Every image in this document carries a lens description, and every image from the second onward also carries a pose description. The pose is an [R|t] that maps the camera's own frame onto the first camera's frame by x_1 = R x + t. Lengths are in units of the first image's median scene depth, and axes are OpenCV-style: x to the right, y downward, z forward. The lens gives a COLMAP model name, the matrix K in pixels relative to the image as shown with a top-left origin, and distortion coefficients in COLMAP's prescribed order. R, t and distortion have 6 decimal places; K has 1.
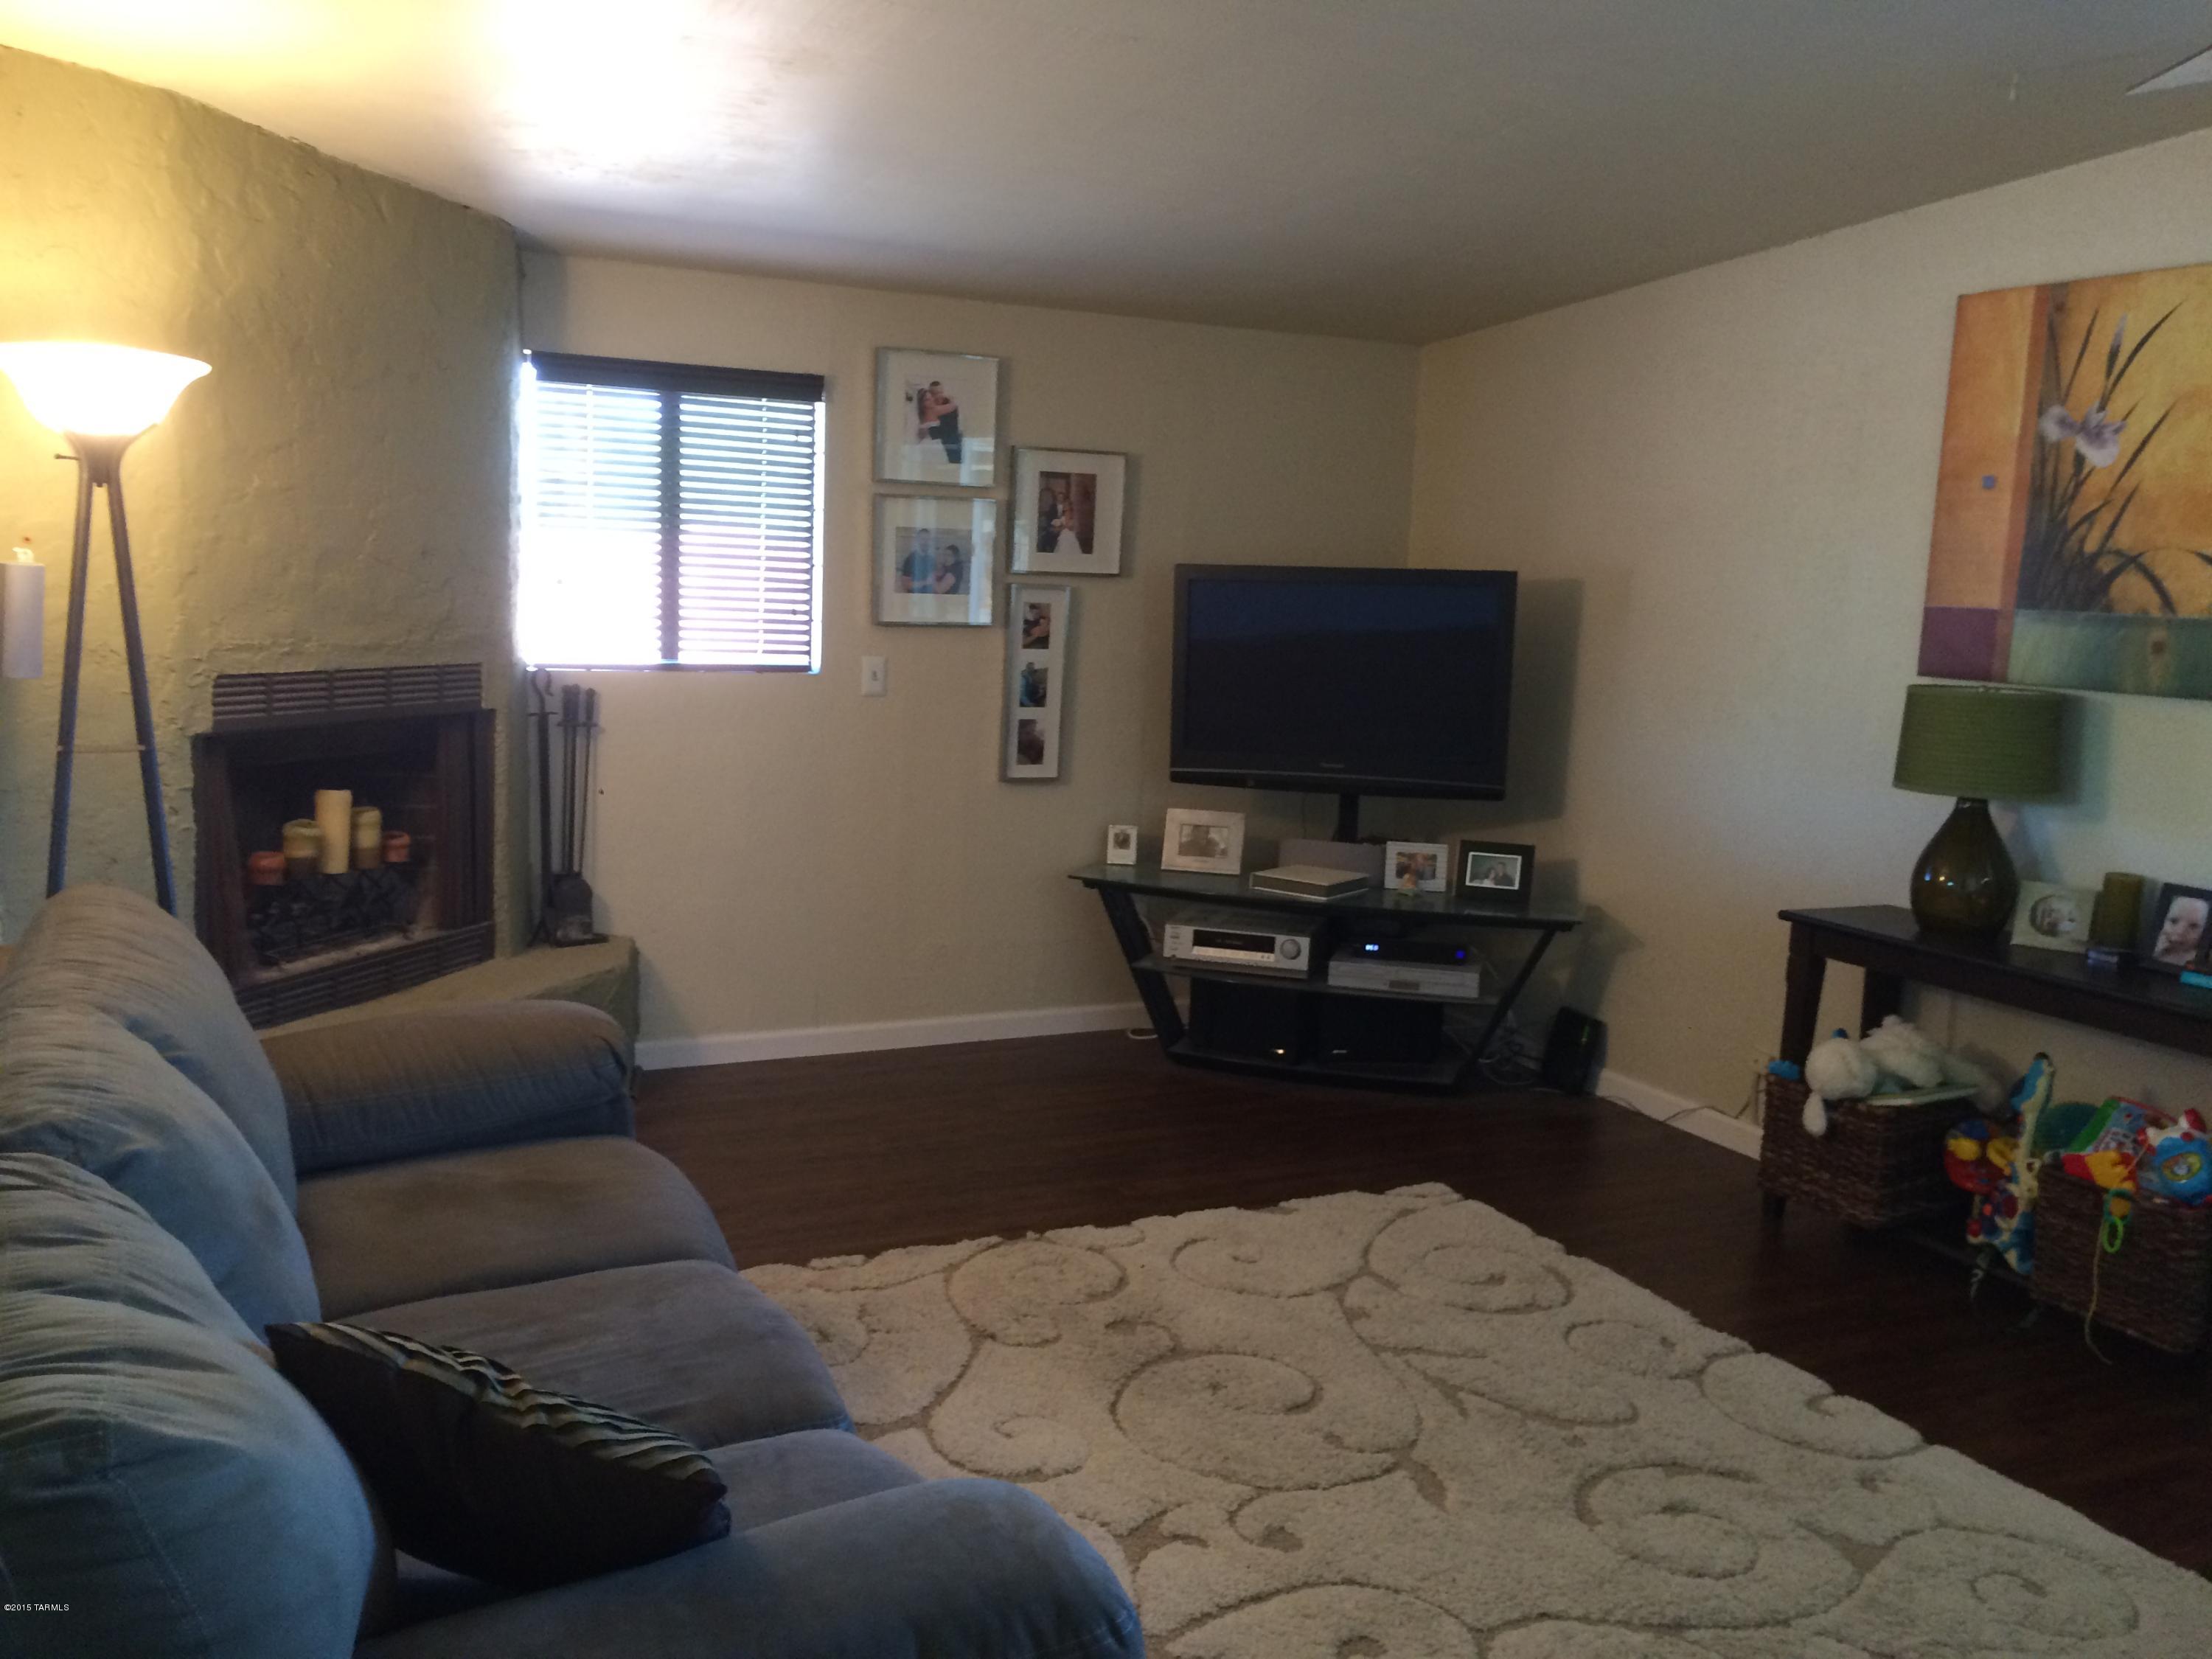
lens RADIAL K [[1884.5, 0, 1100.0], [0, 1884.5, 832.0], [0, 0, 1]] dist [0.098259, -0.140243]
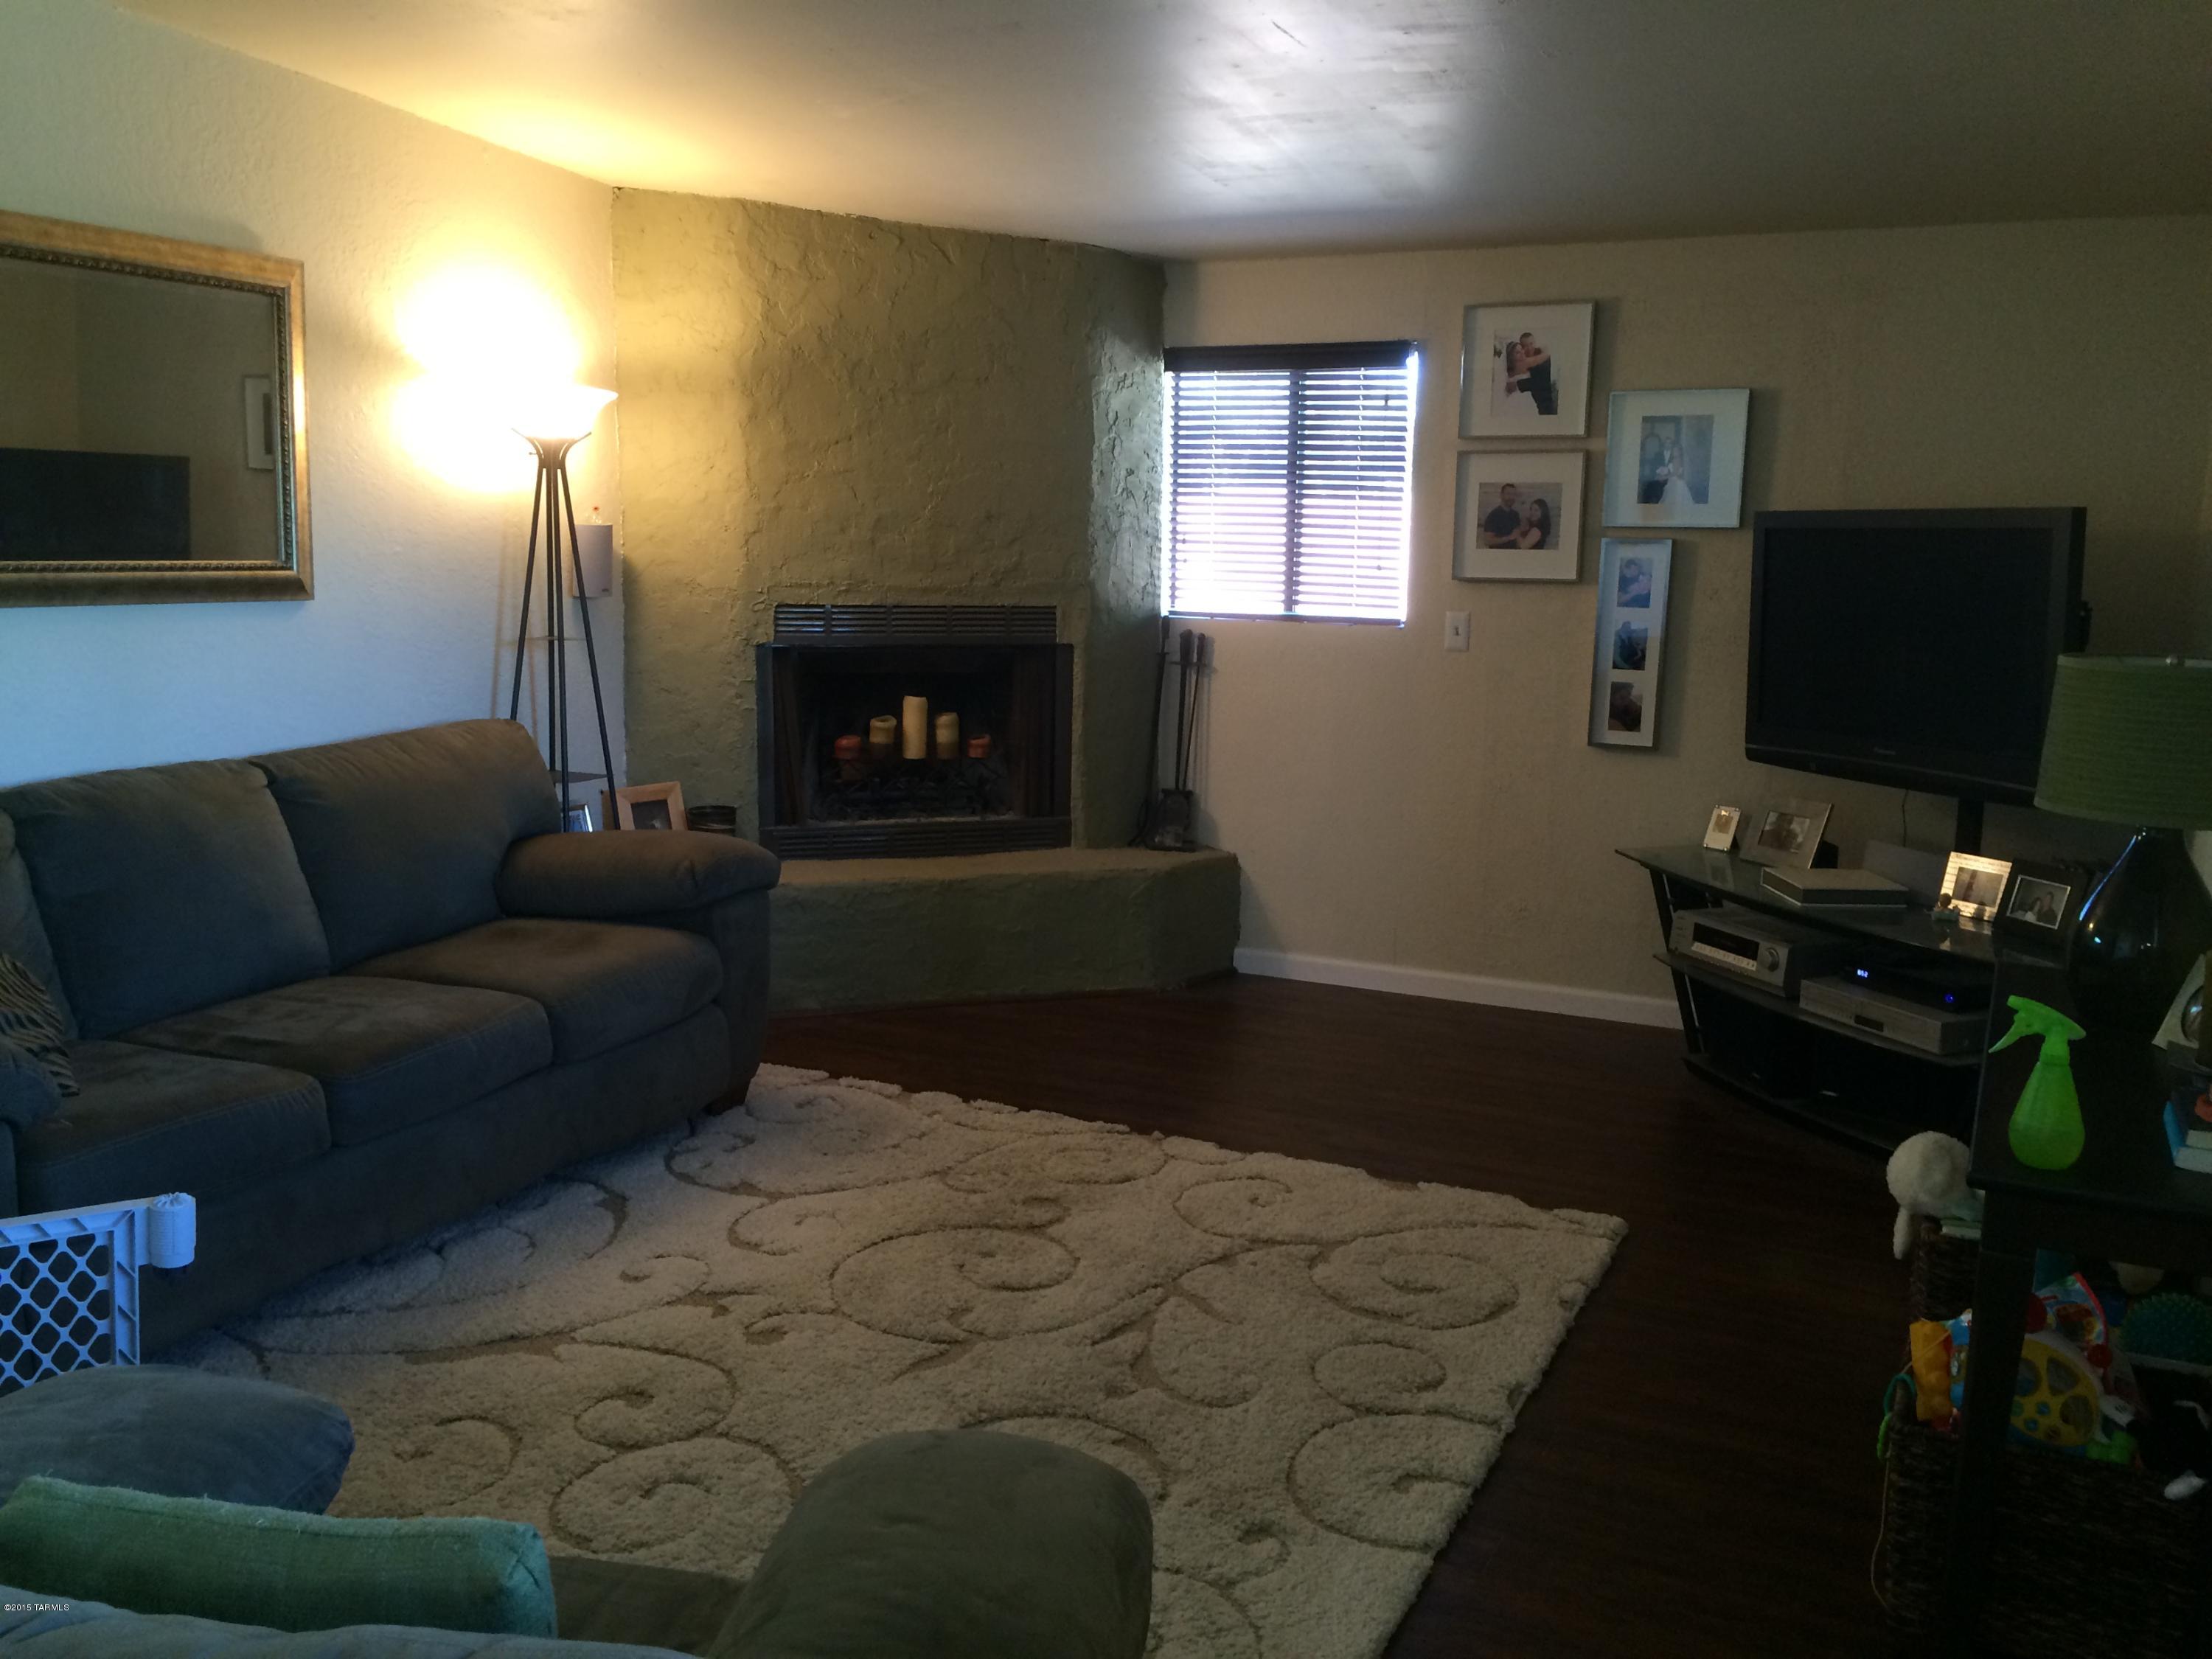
lens RADIAL K [[1884.5, 0, 1100.0], [0, 1884.5, 832.0], [0, 0, 1]] dist [0.098259, -0.140243]
pose [[0.620135, 0.106653, -0.777211, 0.584300], [-0.104602, 0.993111, 0.052818, -0.009134], [0.777490, 0.048543, 0.627019, 0.223492]]
